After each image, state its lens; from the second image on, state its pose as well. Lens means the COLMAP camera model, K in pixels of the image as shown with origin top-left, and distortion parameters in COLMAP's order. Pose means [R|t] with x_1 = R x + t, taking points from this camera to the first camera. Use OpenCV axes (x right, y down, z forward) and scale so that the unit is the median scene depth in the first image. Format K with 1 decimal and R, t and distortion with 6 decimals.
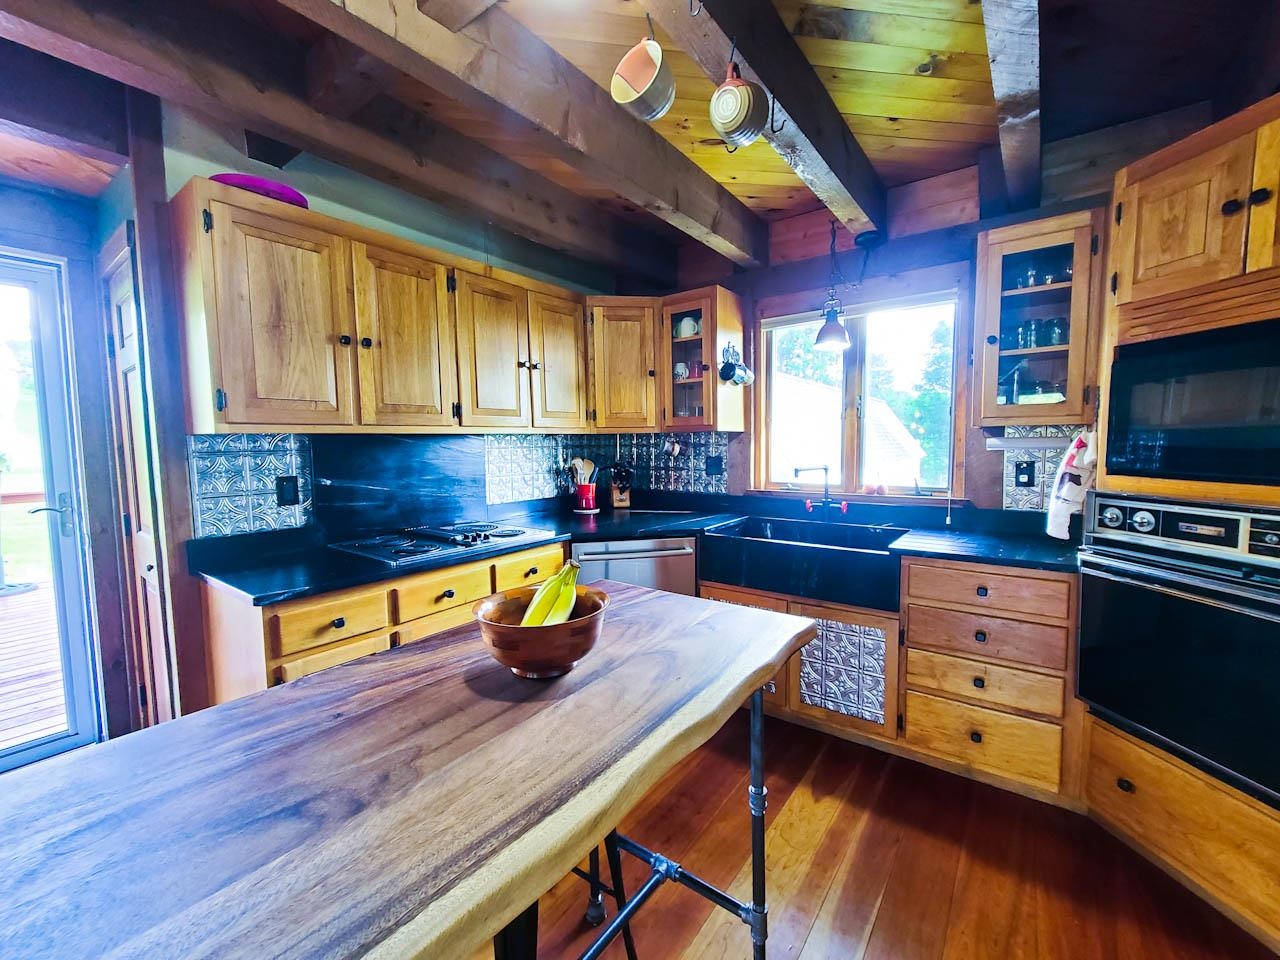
lens RADIAL K [[522.6, 0, 655.3], [0, 522.6, 482.6], [0, 0, 1]] dist [-0.001603, -0.000200]
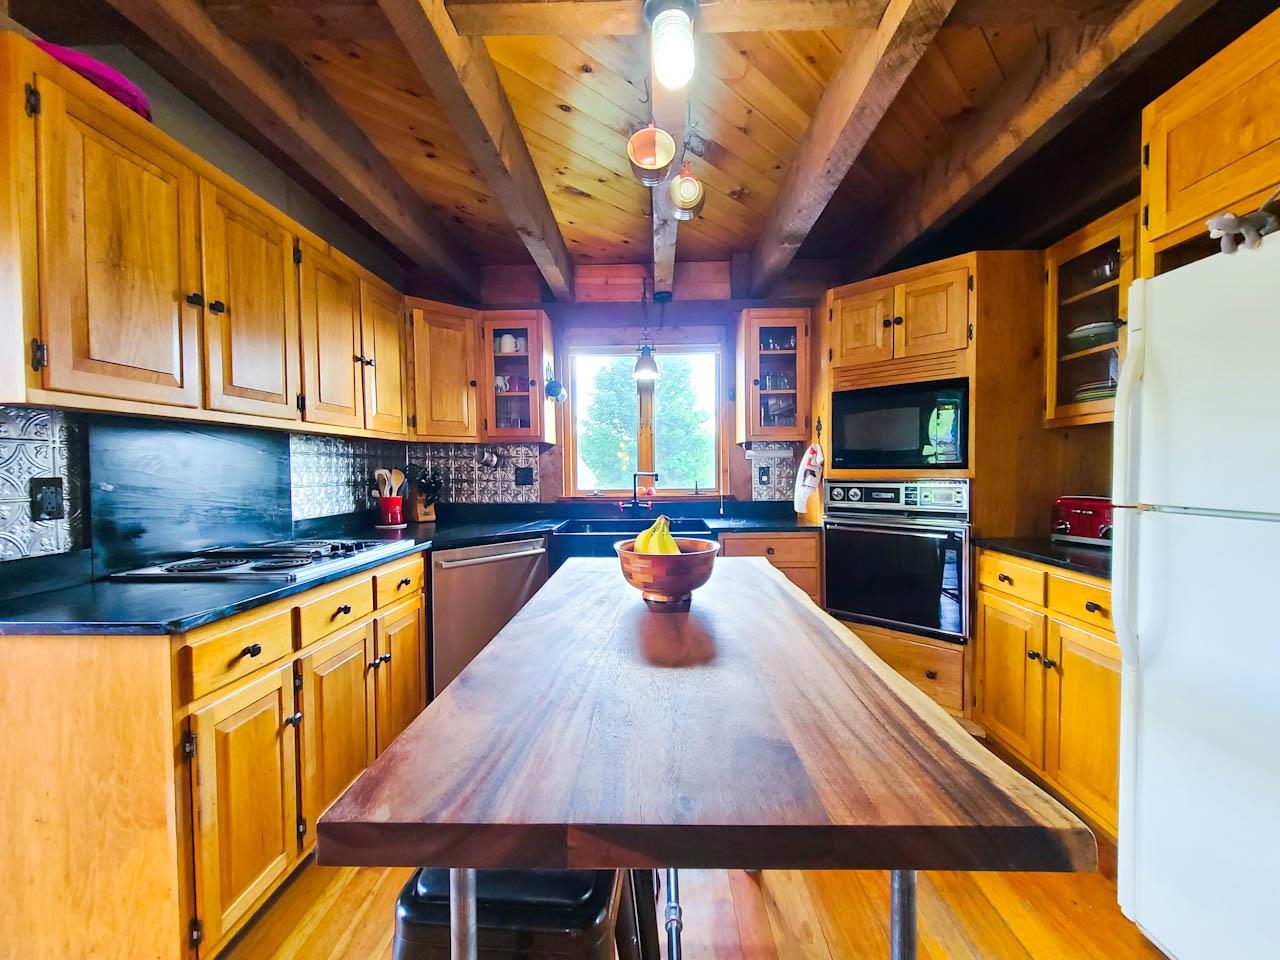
lens RADIAL K [[523.1, 0, 649.6], [0, 523.1, 483.1], [0, 0, 1]] dist [-0.000826, -0.003373]
pose [[0.815503, -0.011869, 0.578631, -0.445683], [0.045982, 0.997958, -0.044336, 0.060674], [-0.576923, 0.062763, 0.814383, -0.008443]]
